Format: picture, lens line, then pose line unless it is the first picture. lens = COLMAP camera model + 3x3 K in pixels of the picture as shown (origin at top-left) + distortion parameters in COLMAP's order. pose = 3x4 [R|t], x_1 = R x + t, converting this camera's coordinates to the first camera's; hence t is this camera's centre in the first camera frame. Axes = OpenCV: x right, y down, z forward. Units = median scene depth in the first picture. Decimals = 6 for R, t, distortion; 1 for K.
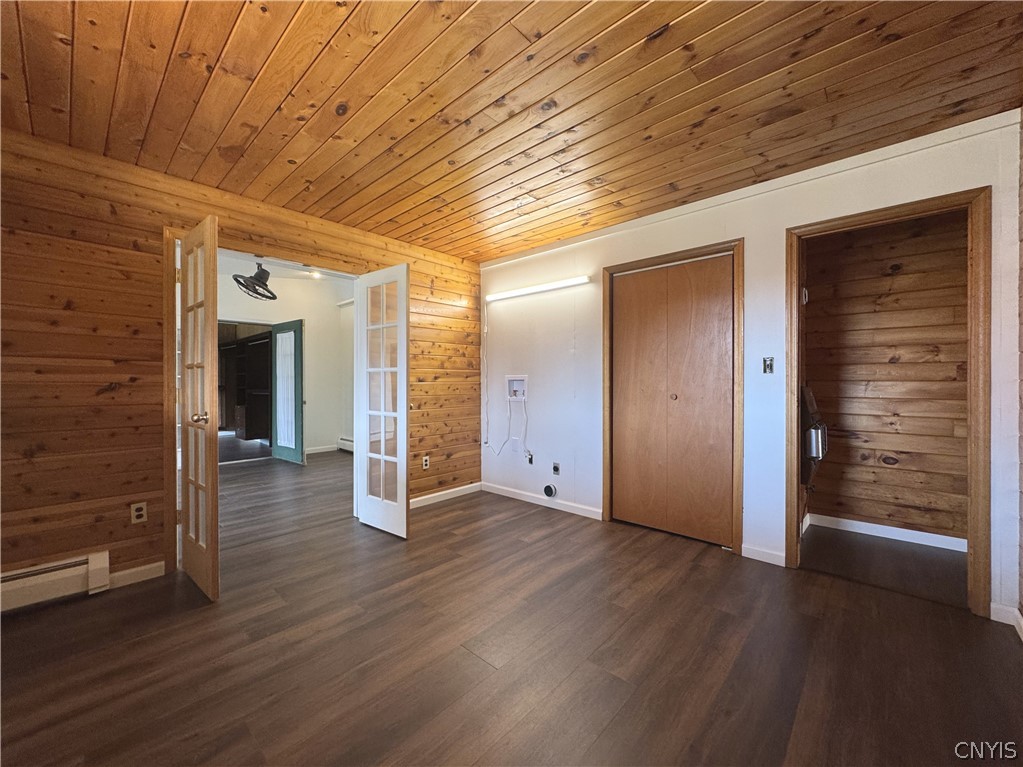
lens RADIAL K [[408.3, 0, 511.5], [0, 408.3, 383.5], [0, 0, 1]] dist [-0.000133, 0.000024]
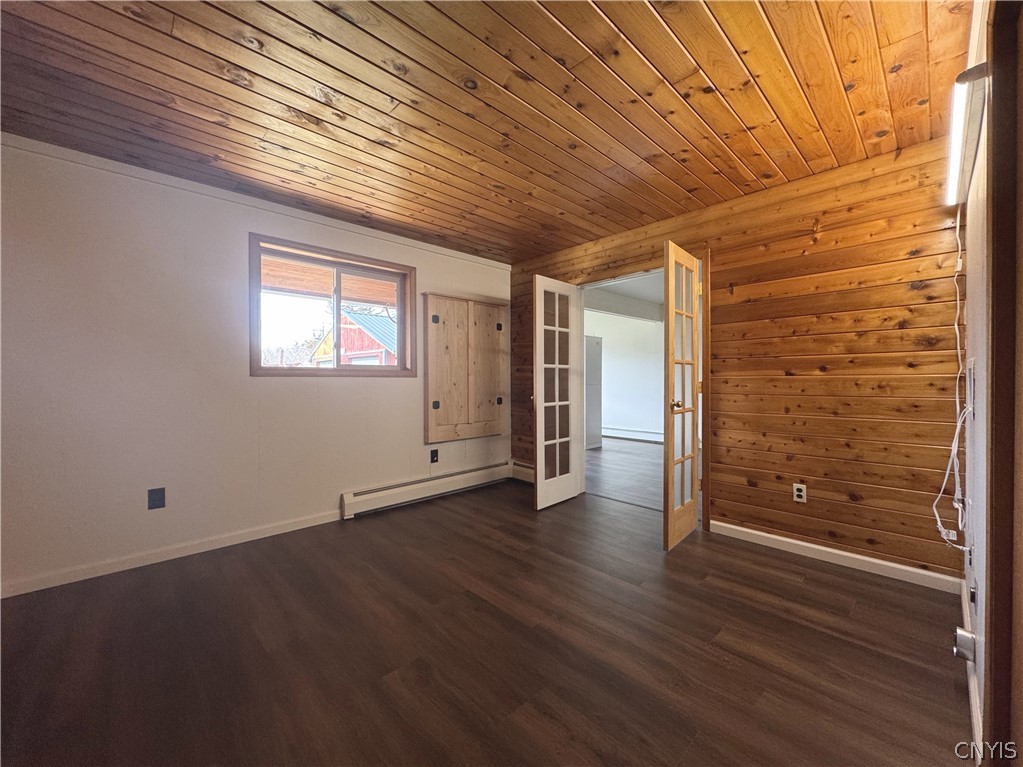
lens RADIAL K [[408.3, 0, 511.5], [0, 408.3, 383.5], [0, 0, 1]] dist [-0.000133, 0.000024]
pose [[-0.066423, 0.014078, -0.997692, 0.514642], [-0.000225, 0.999900, 0.014124, 0.000514], [0.997792, 0.001163, -0.066413, 0.573900]]
